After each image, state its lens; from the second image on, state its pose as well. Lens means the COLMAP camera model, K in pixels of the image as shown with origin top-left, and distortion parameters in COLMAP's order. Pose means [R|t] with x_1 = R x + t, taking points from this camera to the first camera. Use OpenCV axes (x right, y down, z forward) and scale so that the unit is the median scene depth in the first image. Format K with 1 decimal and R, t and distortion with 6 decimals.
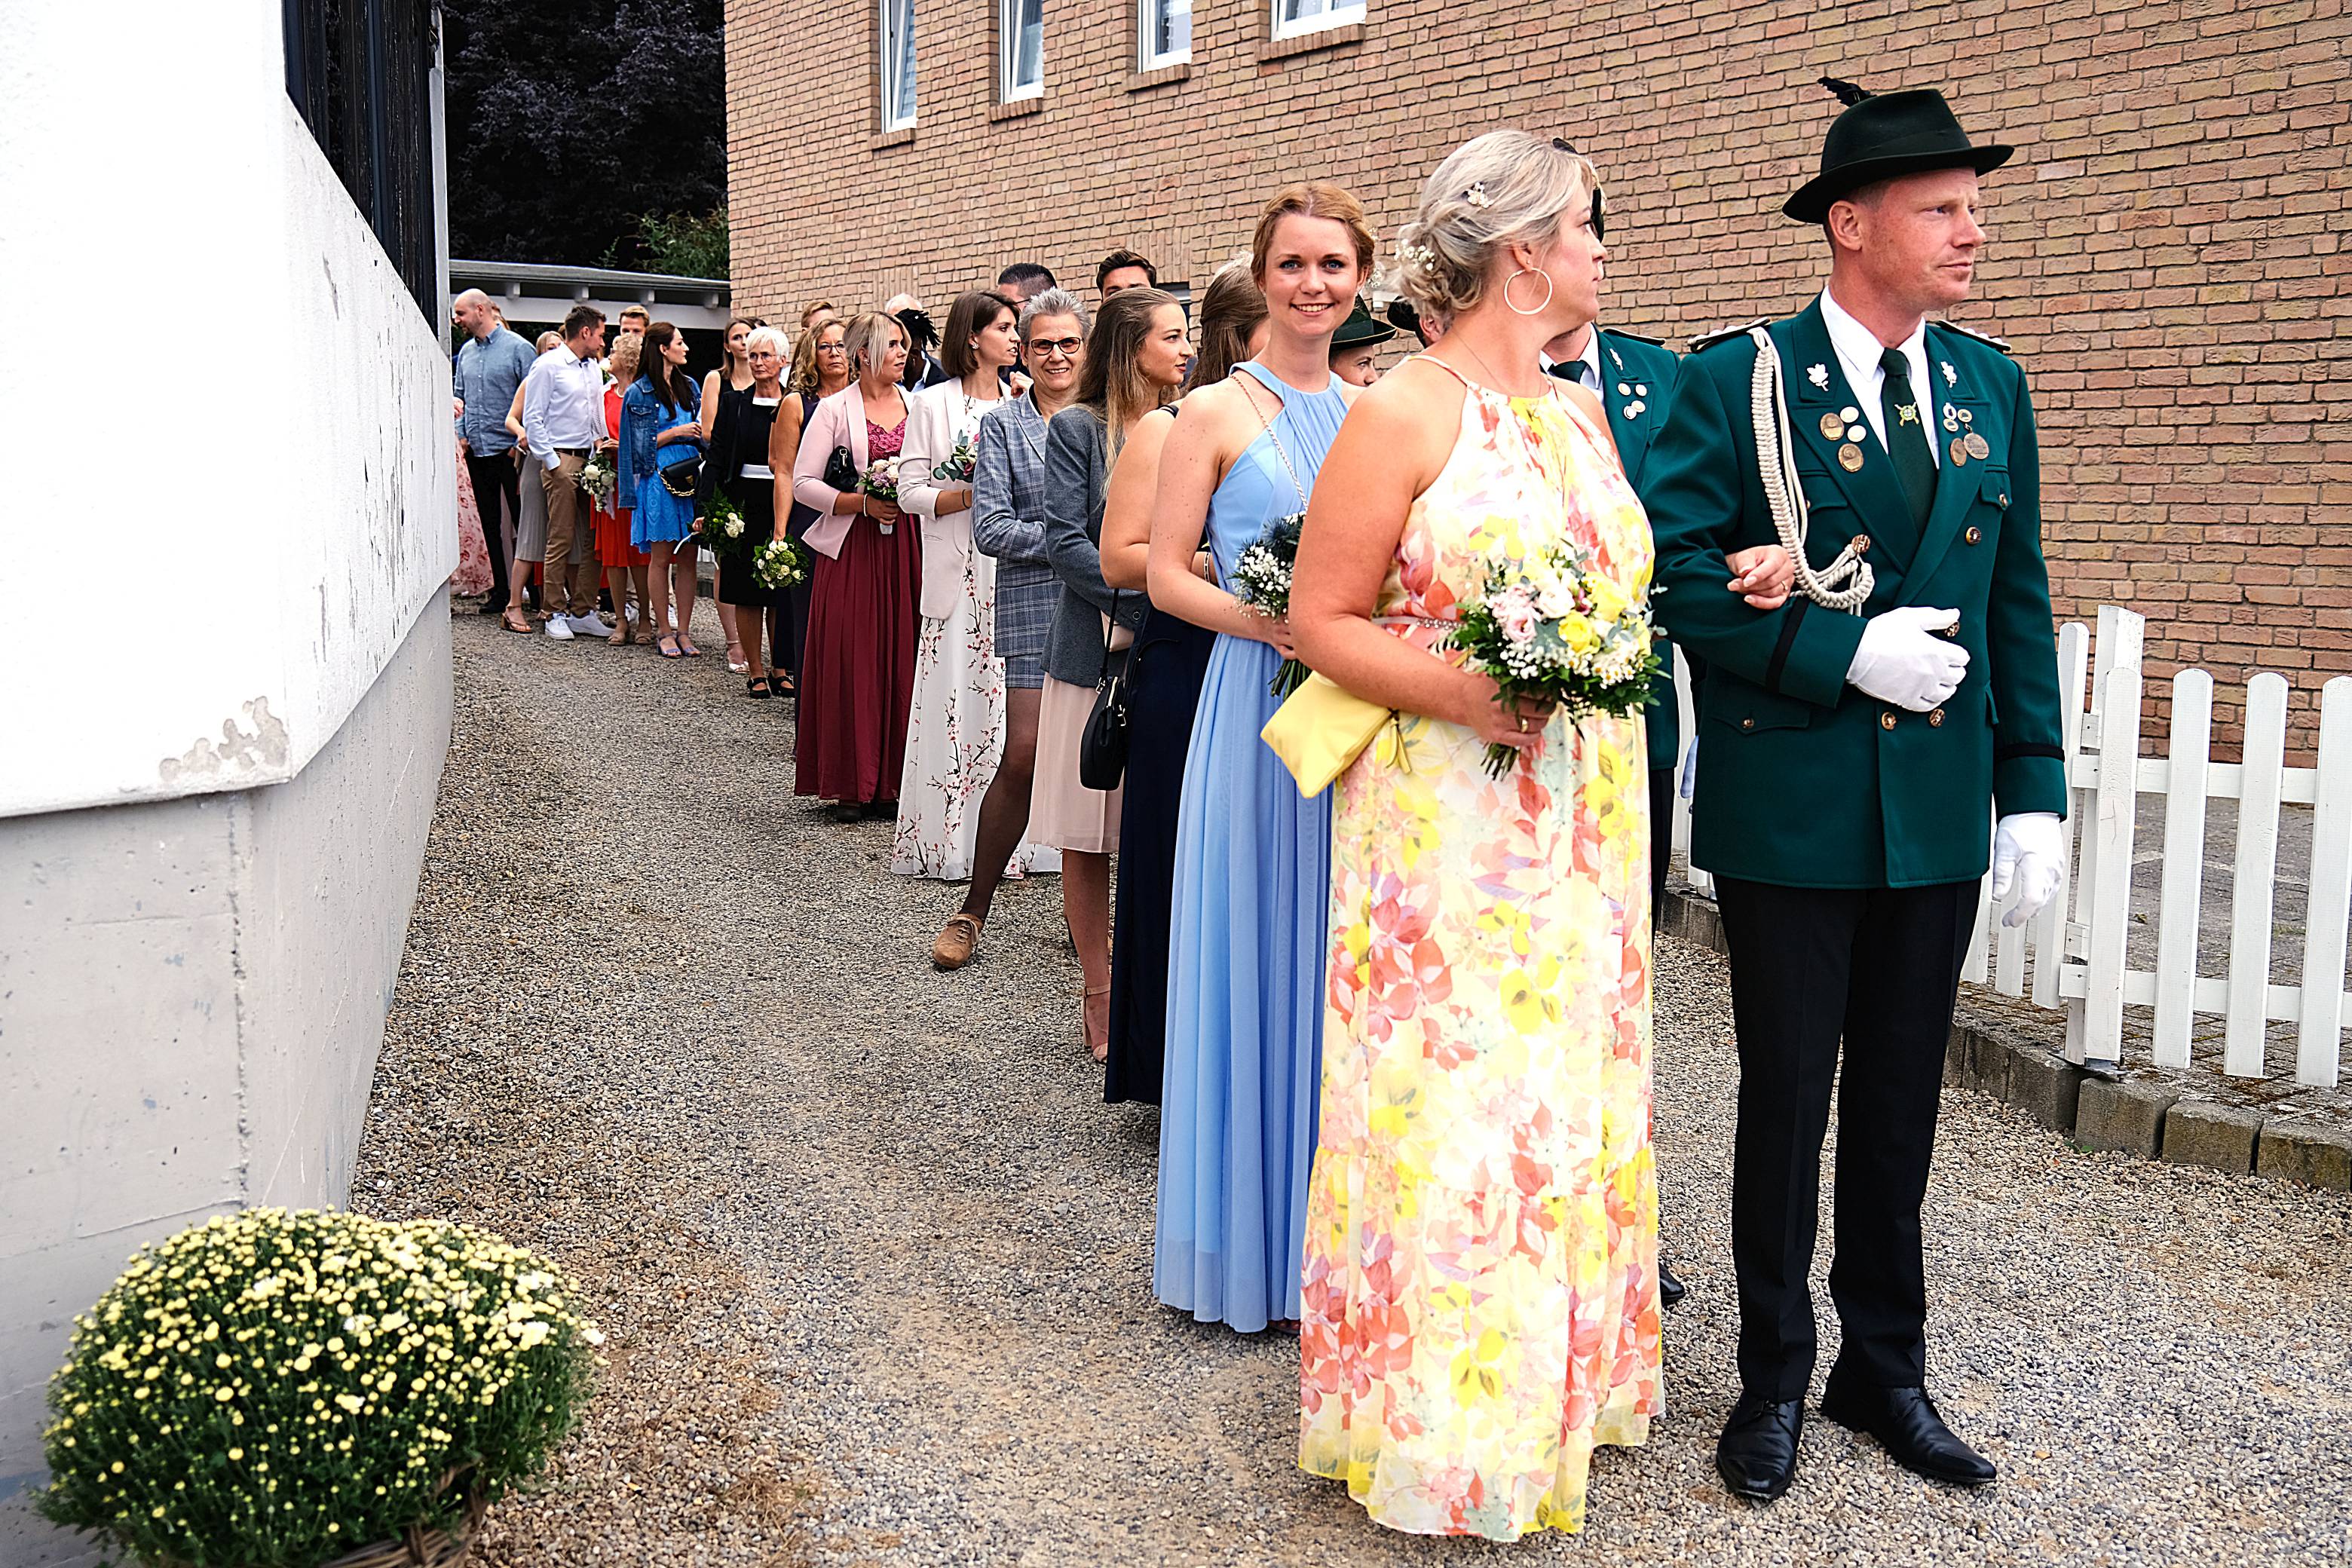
lens RADIAL K [[2366.4, 0, 1173.2], [0, 2366.4, 797.4], [0, 0, 1]] dist [-0.061123, 0.136590]
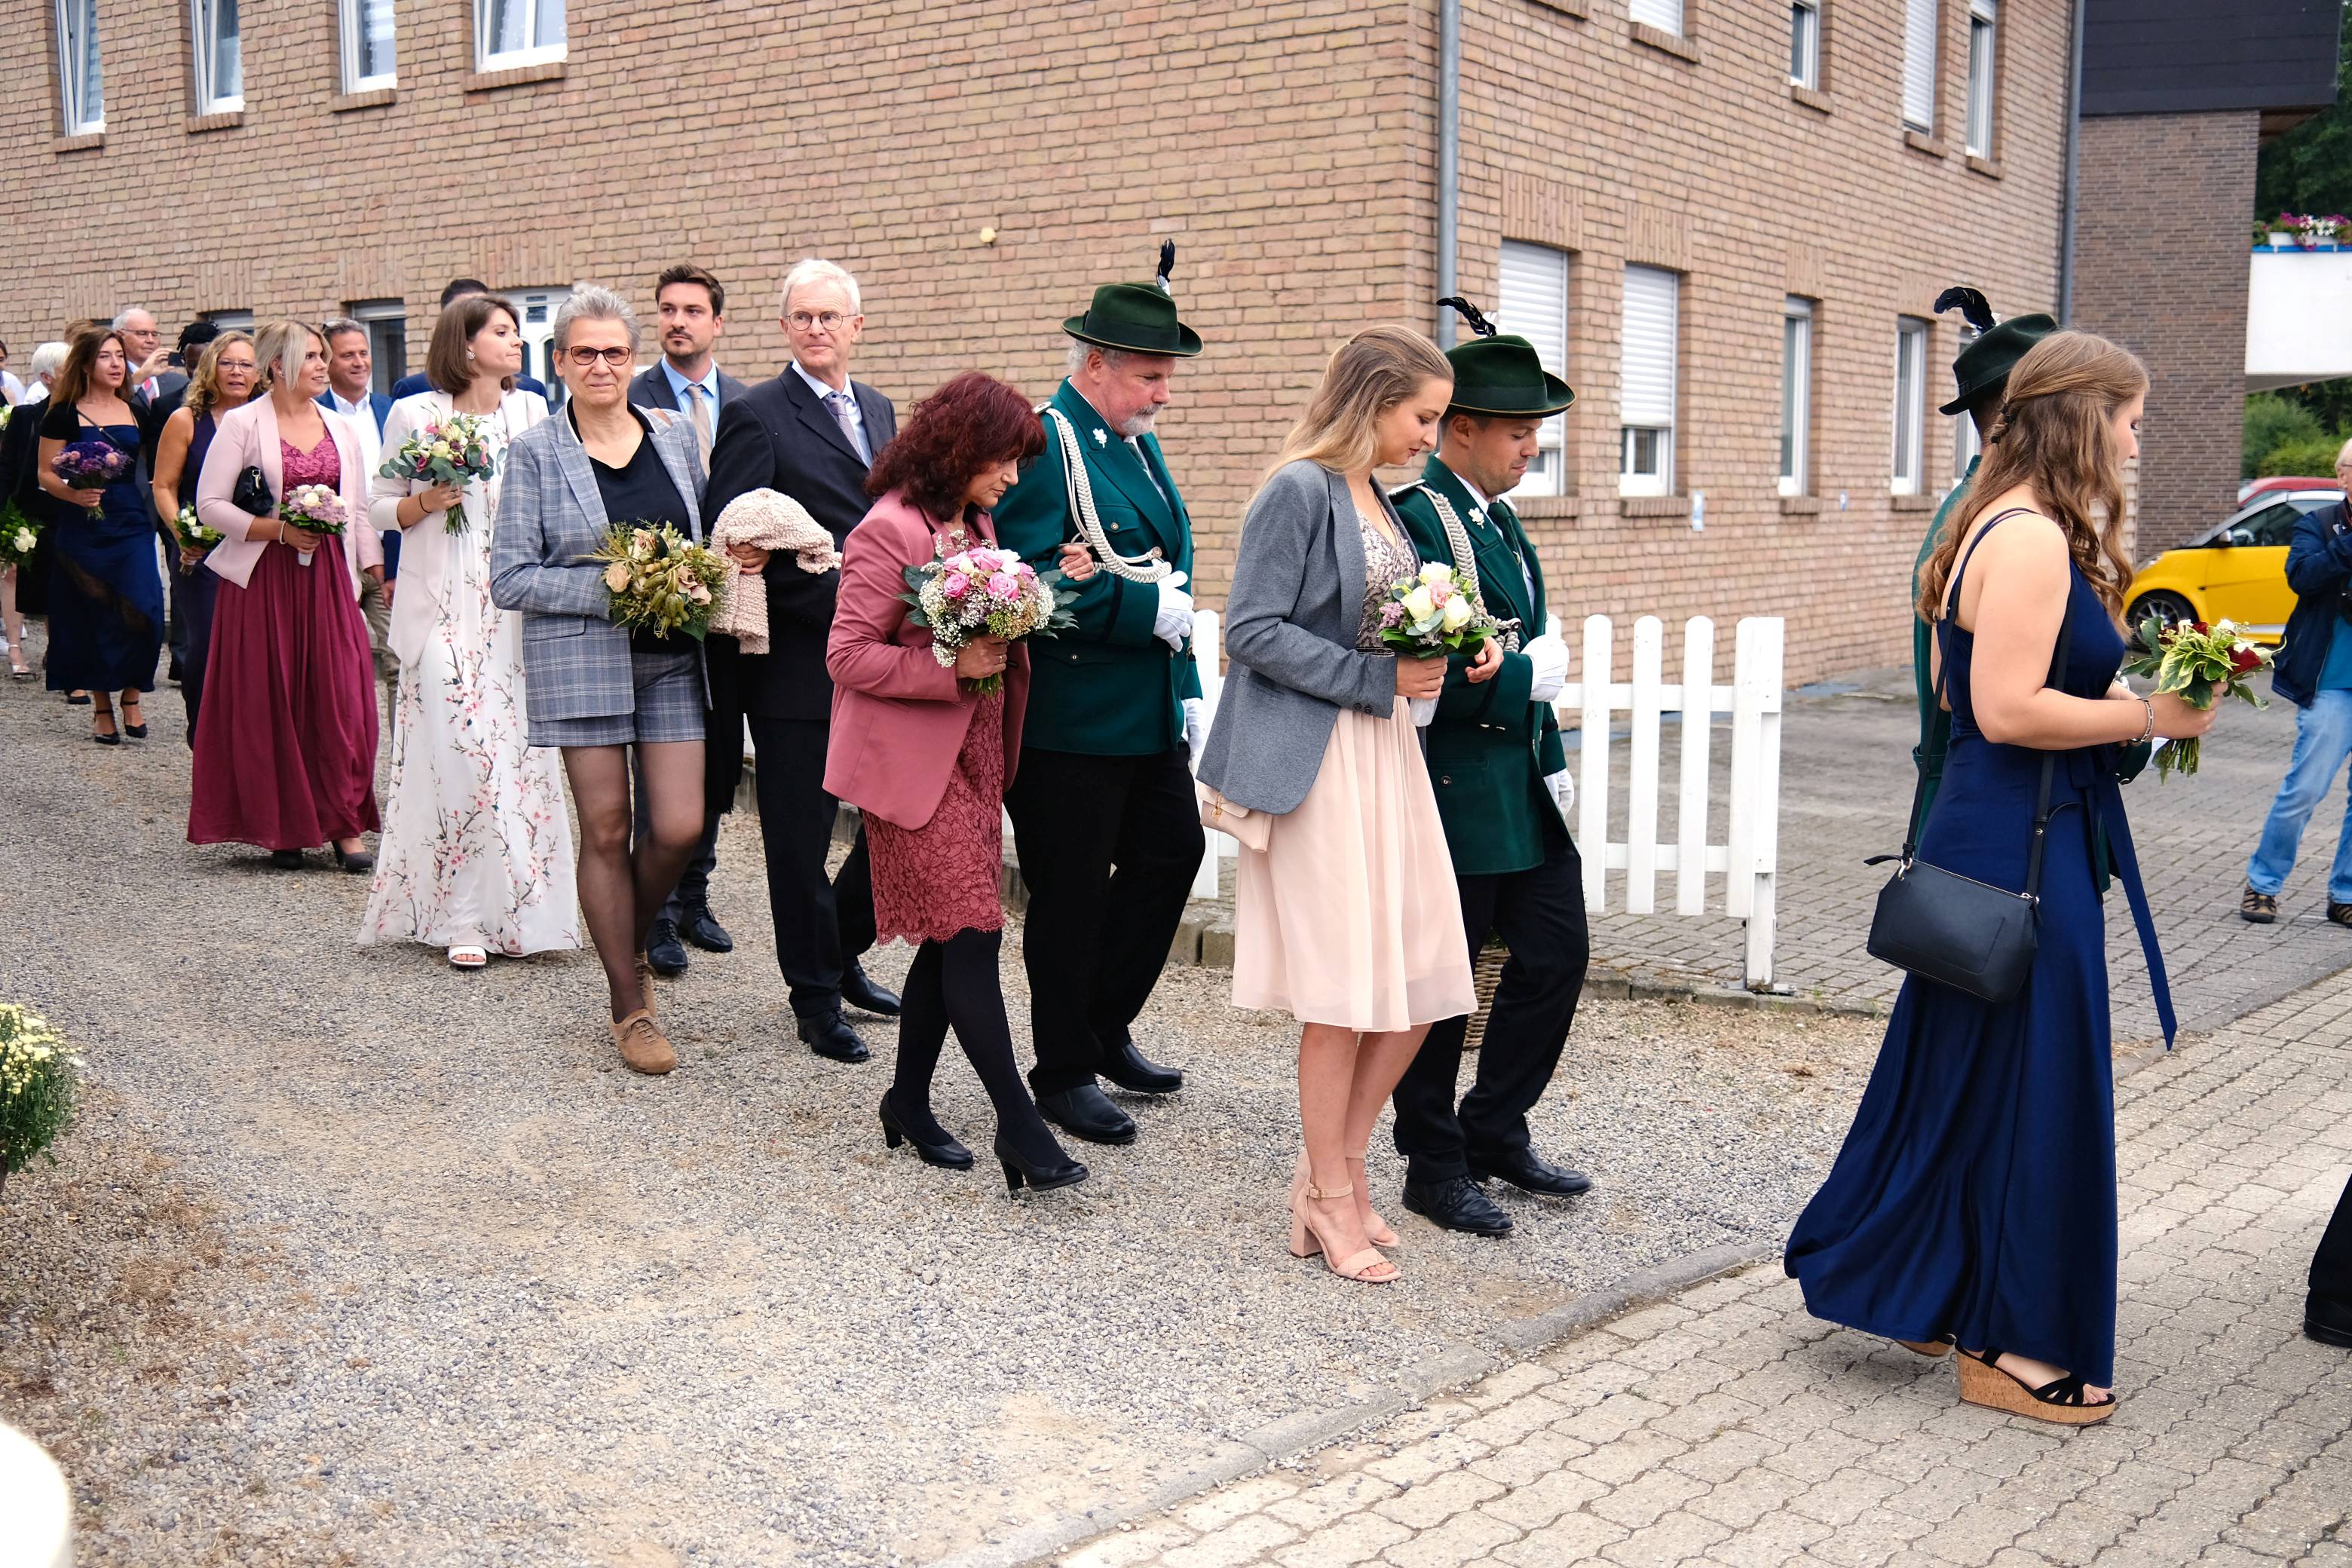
lens RADIAL K [[2378.7, 0, 1177.6], [0, 2378.7, 798.6], [0, 0, 1]] dist [-0.064983, 0.151662]
pose [[0.947205, -0.042003, 0.317864, -0.011844], [0.043517, 0.999050, 0.002339, 0.018289], [-0.317661, 0.011617, 0.948133, -0.114044]]
